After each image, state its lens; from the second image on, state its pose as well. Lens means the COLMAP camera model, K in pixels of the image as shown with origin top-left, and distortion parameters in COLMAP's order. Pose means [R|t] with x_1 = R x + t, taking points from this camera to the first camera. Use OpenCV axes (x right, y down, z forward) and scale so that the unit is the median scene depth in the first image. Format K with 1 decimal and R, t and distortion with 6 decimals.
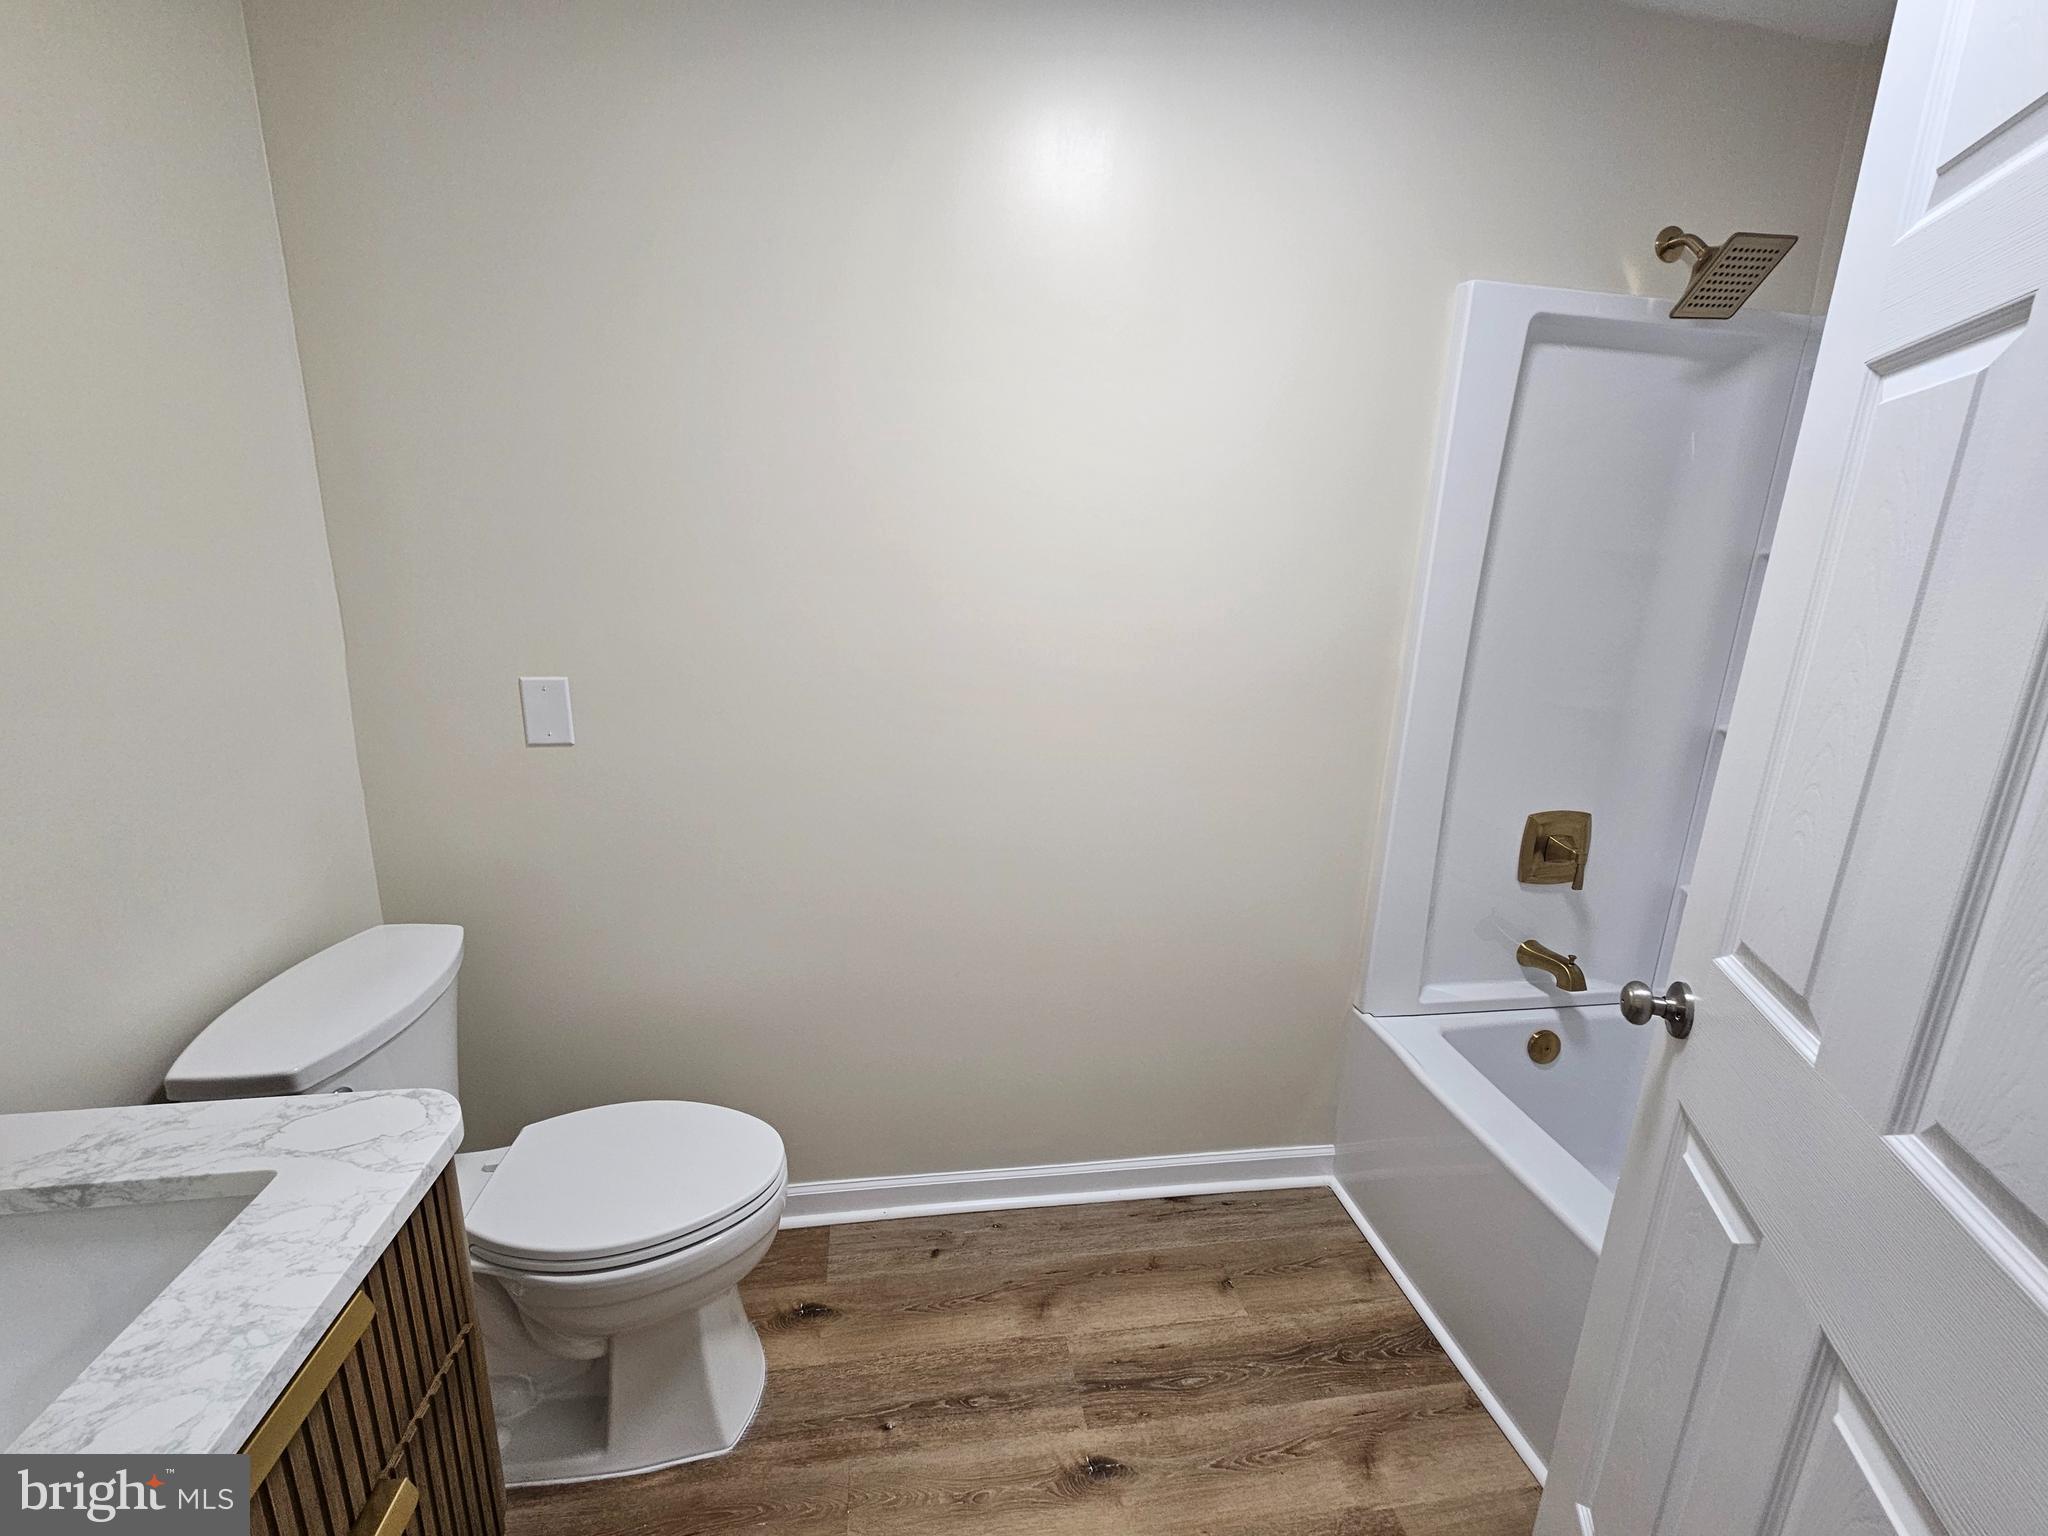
lens RADIAL K [[833.4, 0, 1018.0], [0, 833.4, 777.2], [0, 0, 1]] dist [0.008309, -0.004385]
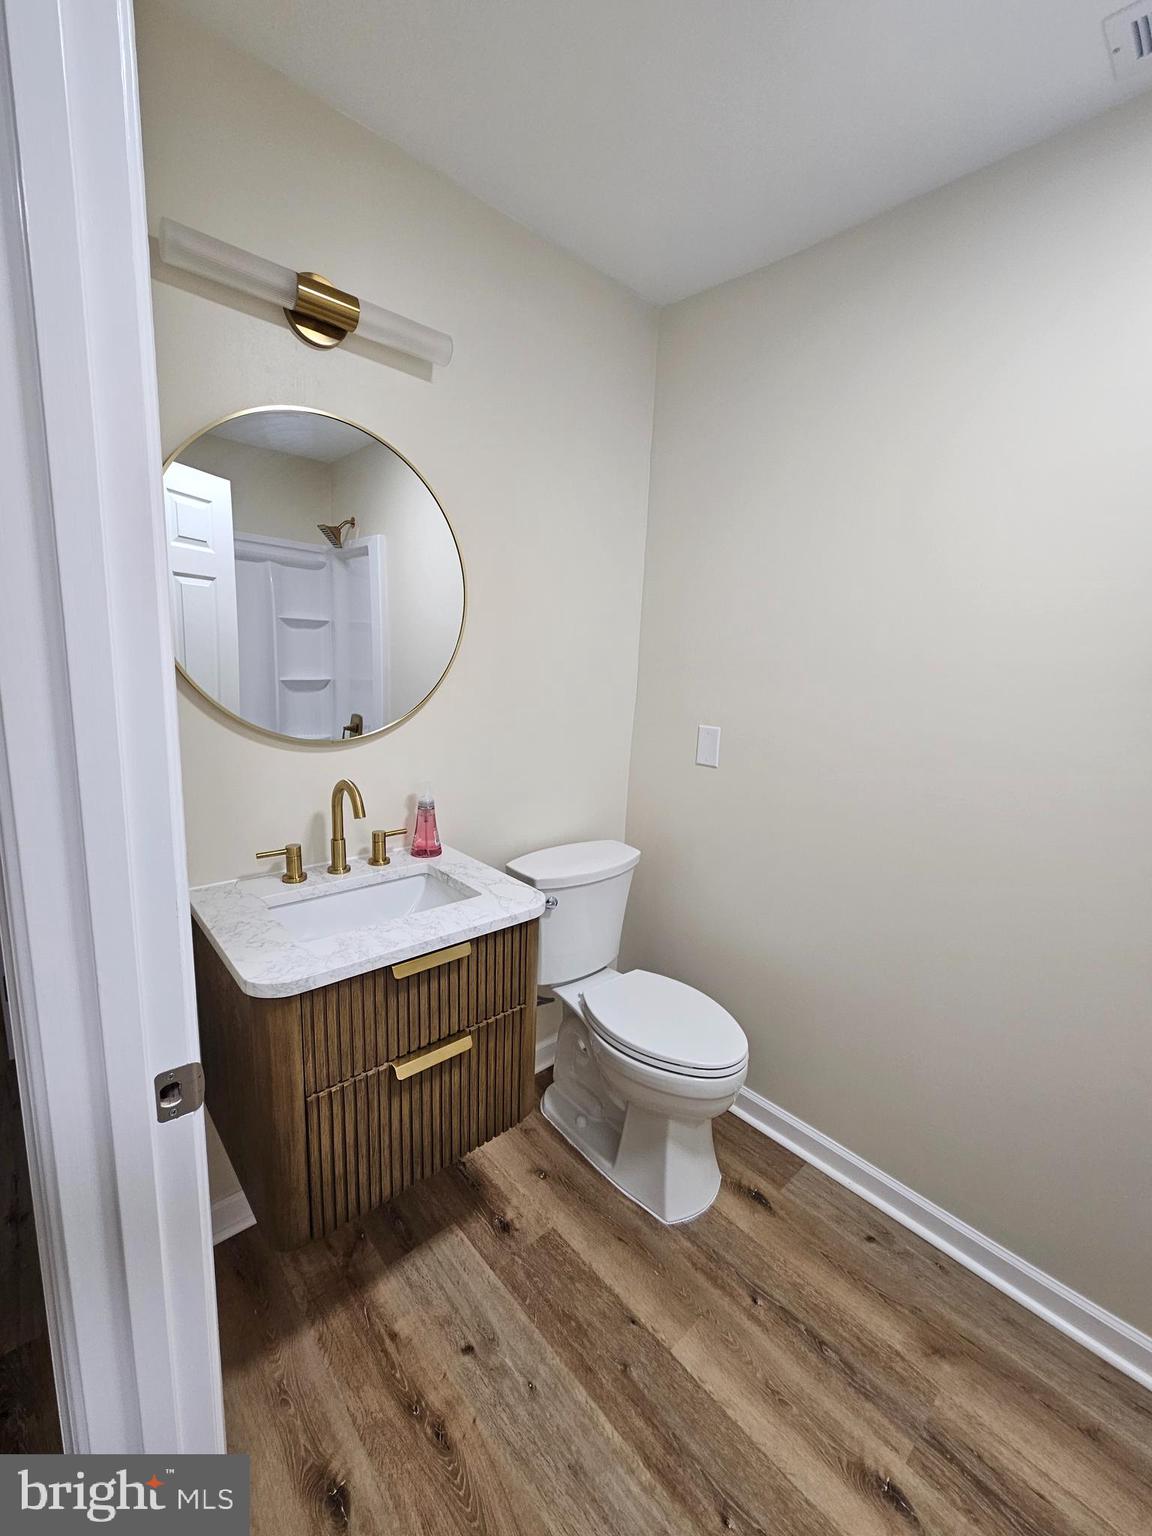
lens RADIAL K [[625.0, 0, 576.0], [0, 625.0, 768.0], [0, 0, 1]] dist [0.008309, -0.004385]
pose [[0.551389, 0.146017, -0.821370, 0.359414], [-0.232945, 0.972350, 0.016481, 0.007473], [0.801066, 0.182247, 0.570157, 0.050453]]
